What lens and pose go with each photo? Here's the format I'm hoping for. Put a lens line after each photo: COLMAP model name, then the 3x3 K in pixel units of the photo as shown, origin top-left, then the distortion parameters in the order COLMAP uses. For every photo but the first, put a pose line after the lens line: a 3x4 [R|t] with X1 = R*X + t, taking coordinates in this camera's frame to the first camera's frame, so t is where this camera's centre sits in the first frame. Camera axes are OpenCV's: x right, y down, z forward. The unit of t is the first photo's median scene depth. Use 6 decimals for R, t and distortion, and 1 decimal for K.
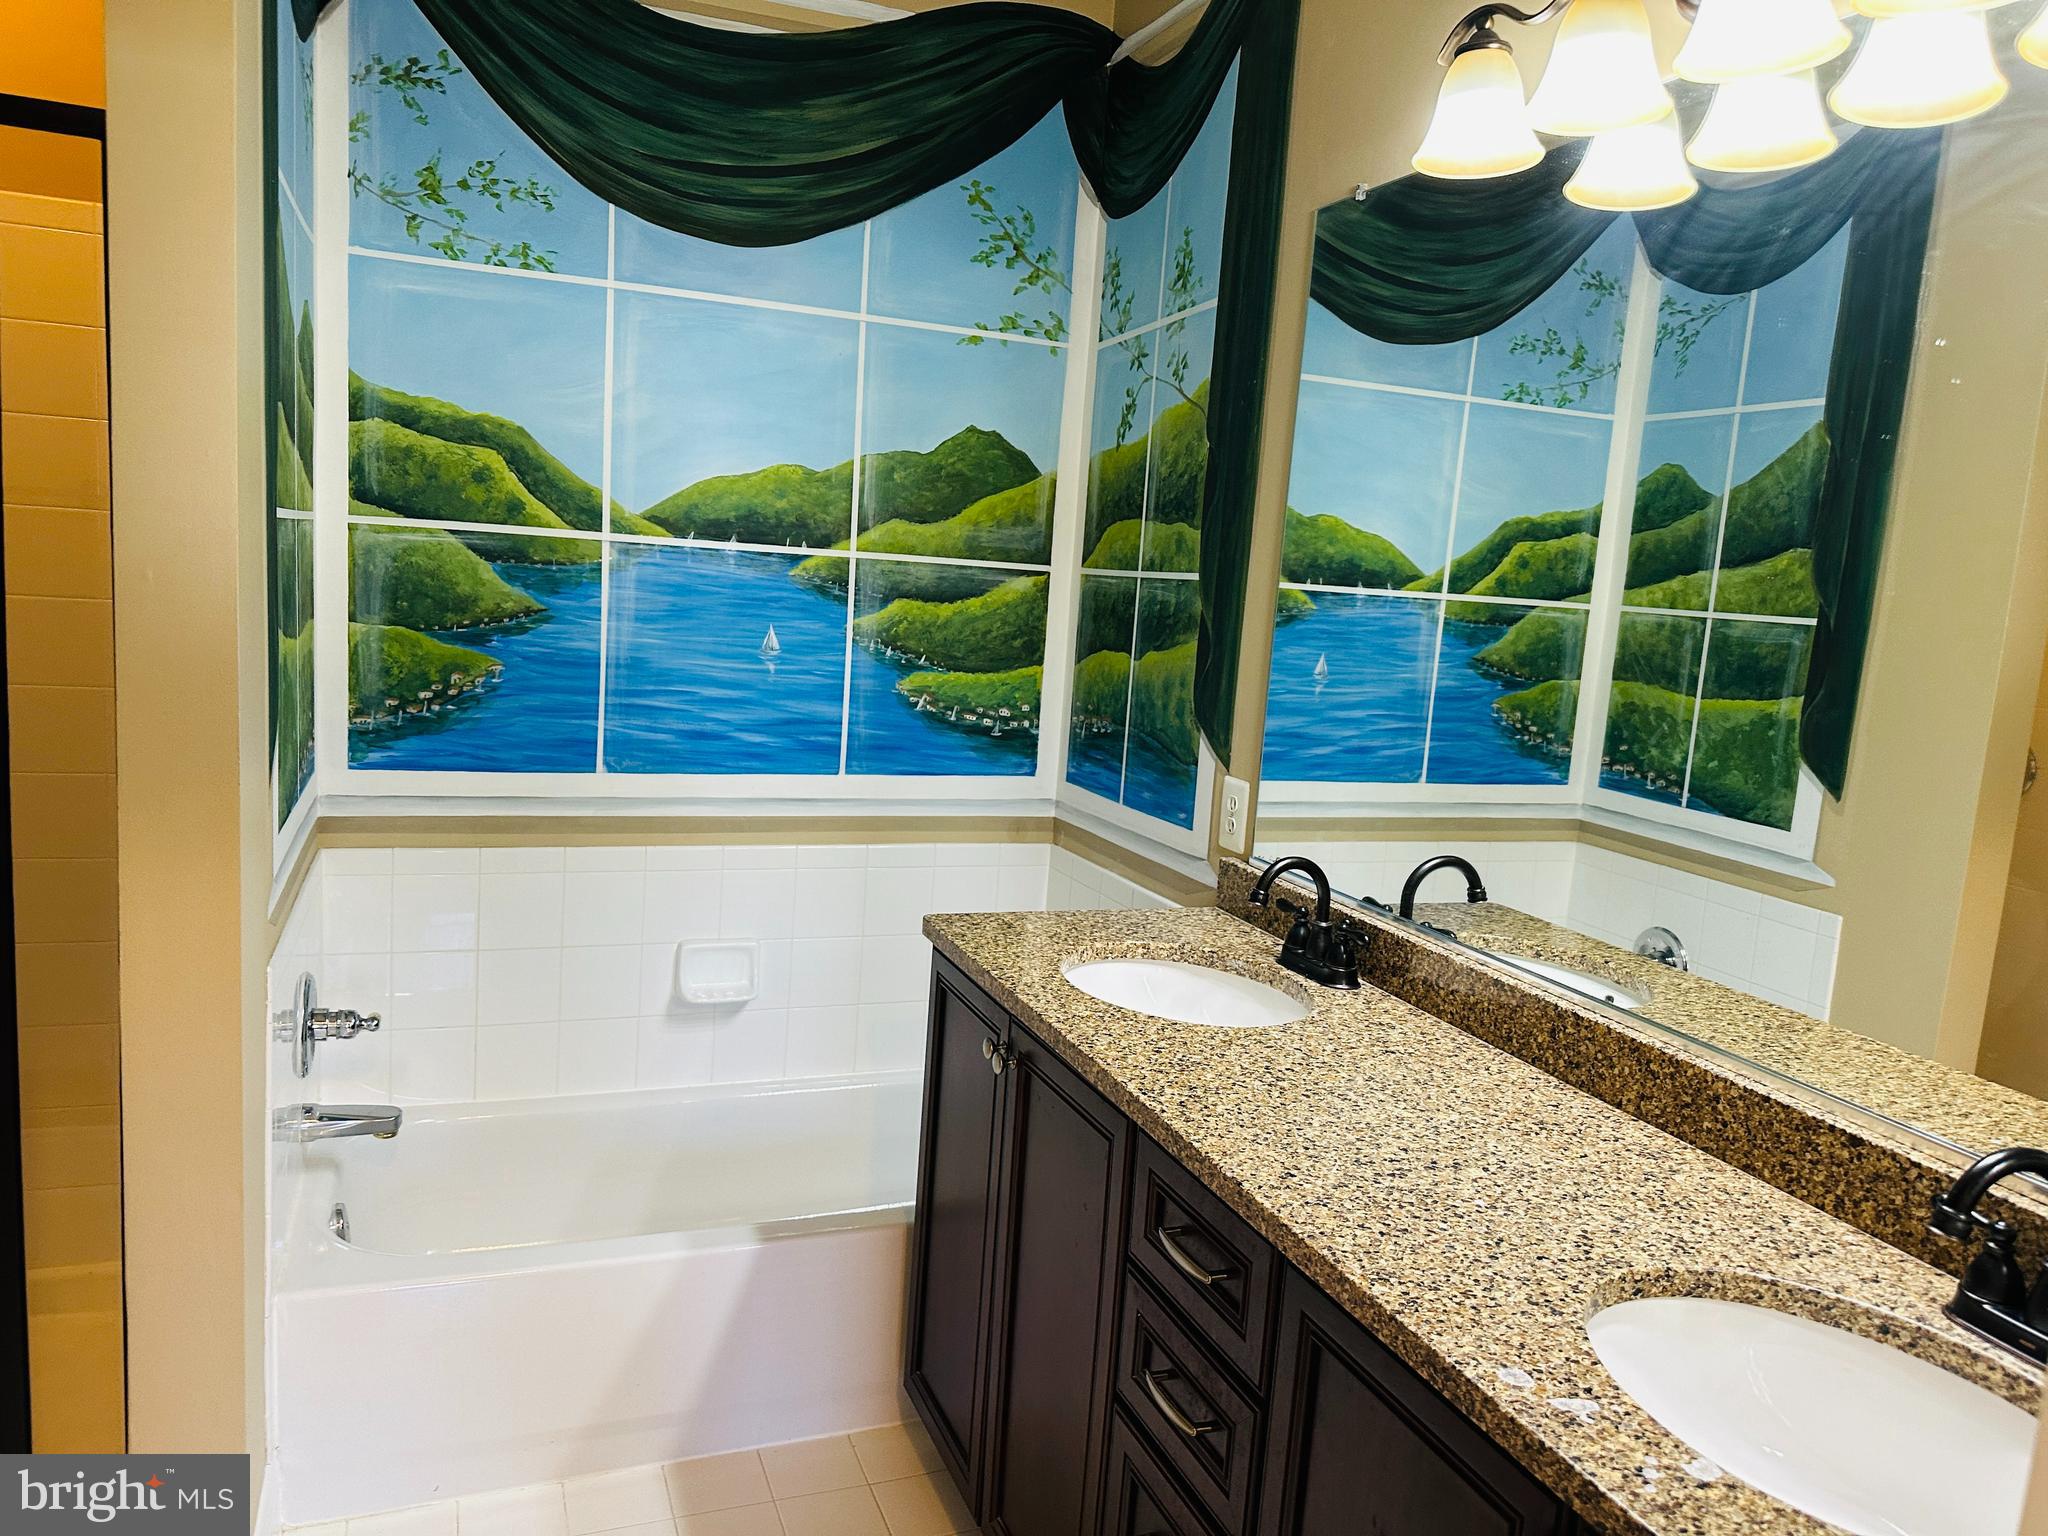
lens RADIAL K [[1432.6, 0, 1024.0], [0, 1432.6, 768.0], [0, 0, 1]] dist [0.000634, -0.006638]
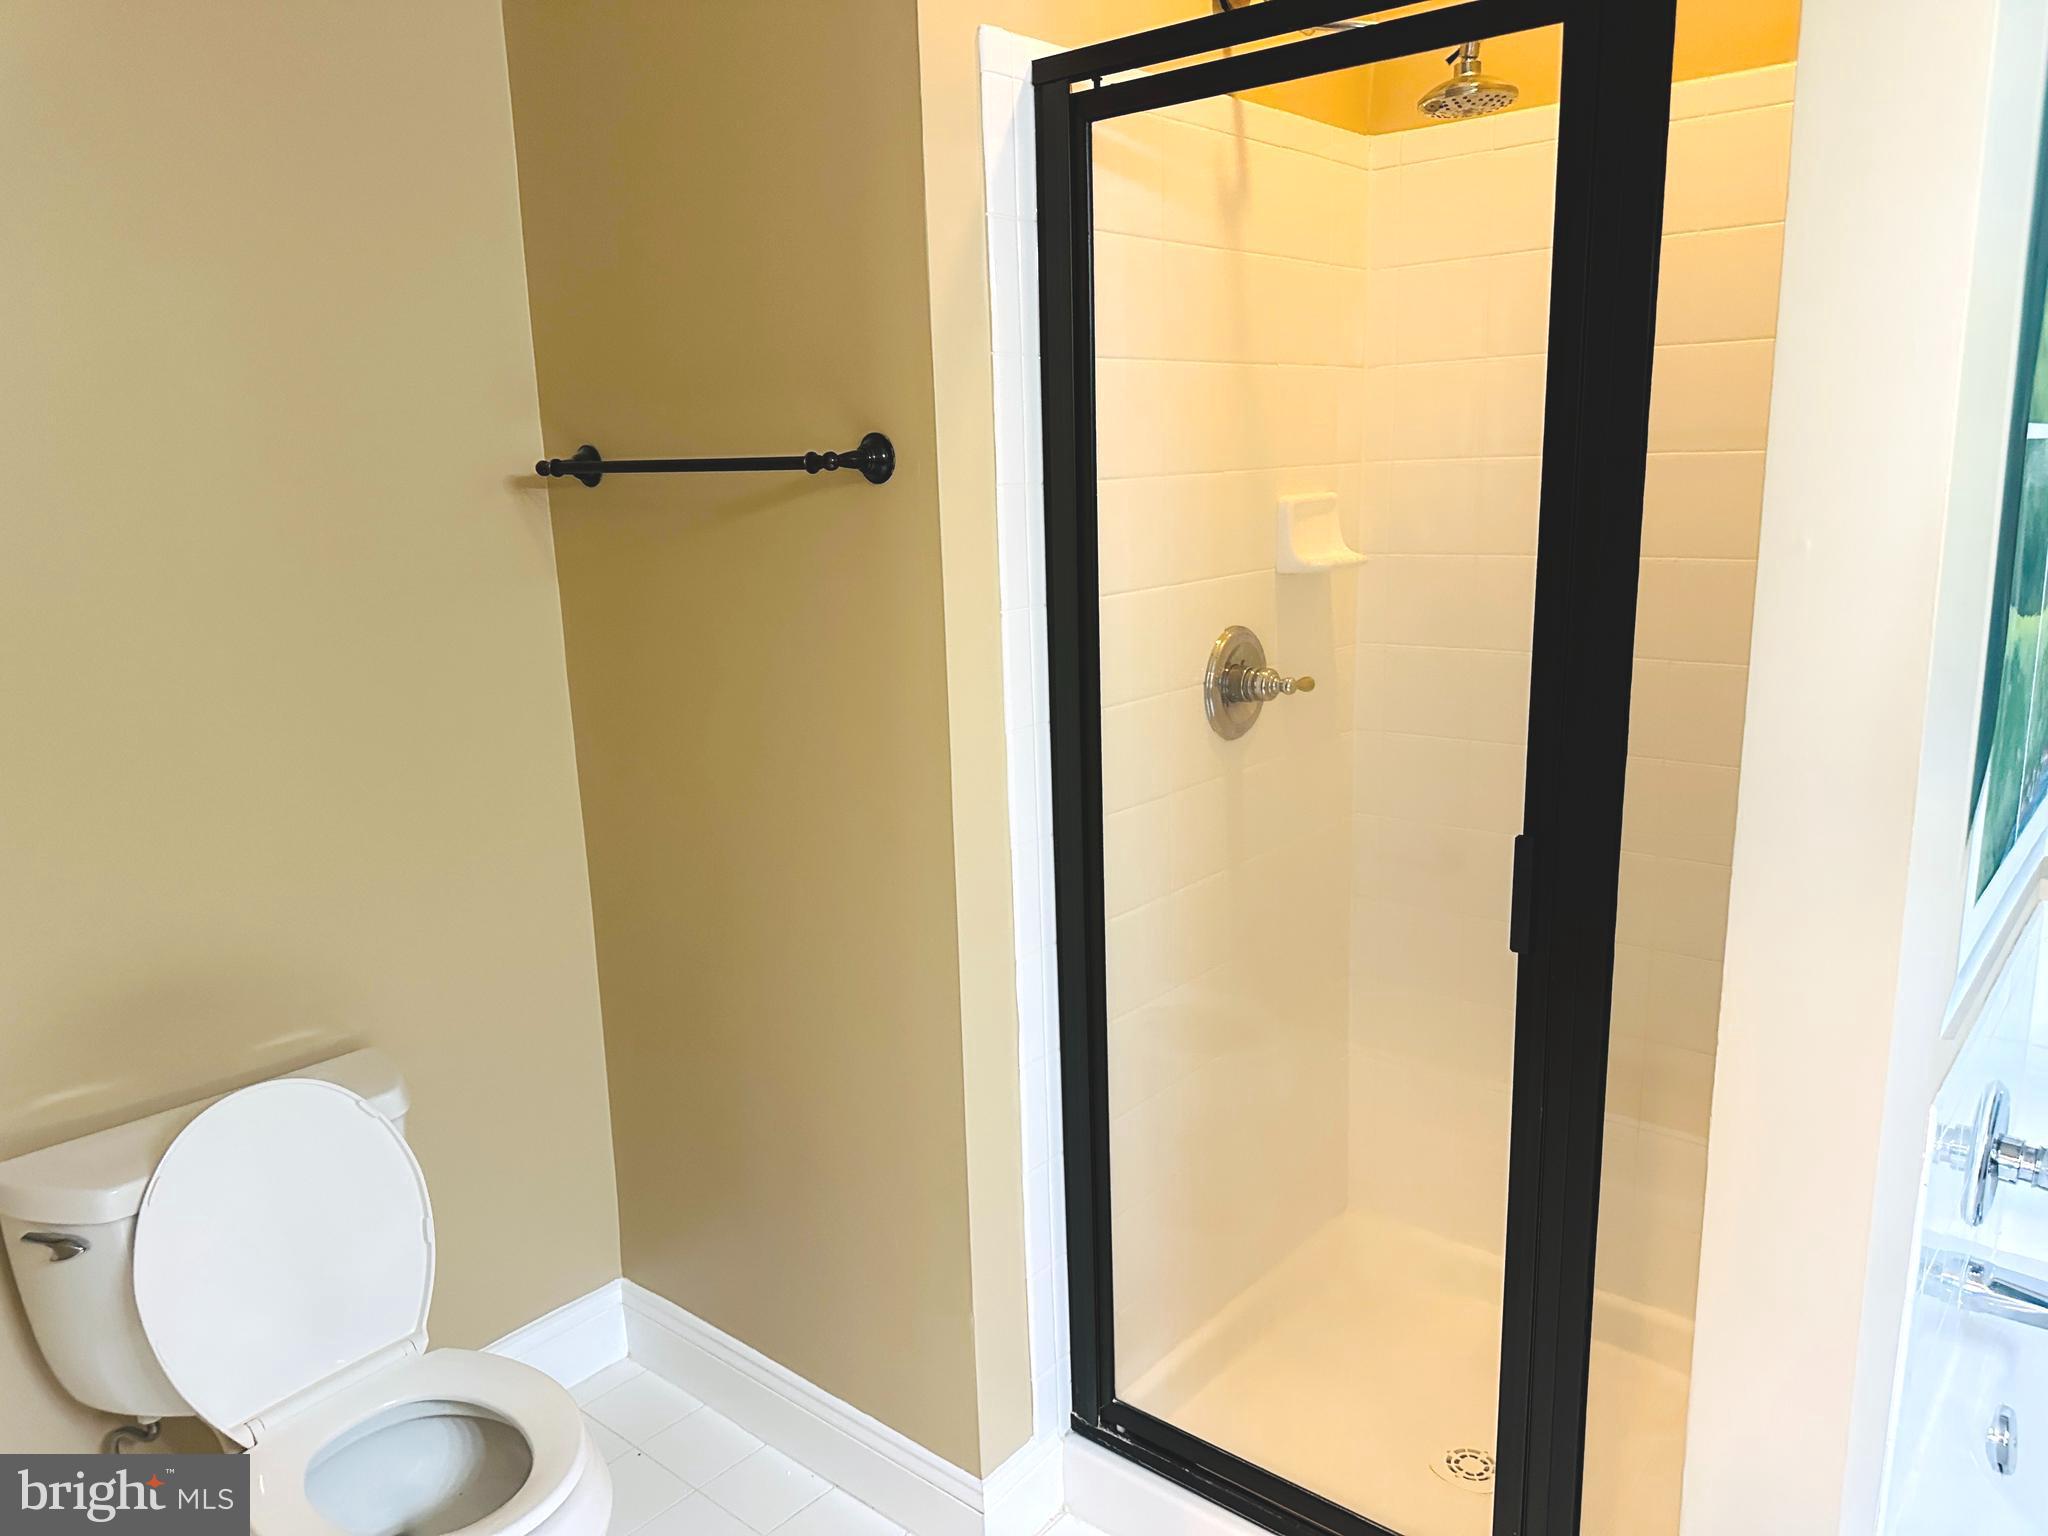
lens RADIAL K [[1432.6, 0, 1024.0], [0, 1432.6, 768.0], [0, 0, 1]] dist [0.000634, -0.006638]
pose [[0.464787, 0.105799, -0.879079, -0.119164], [-0.062507, 0.994279, 0.086614, -0.043610], [0.883213, 0.014692, 0.468742, 0.240055]]
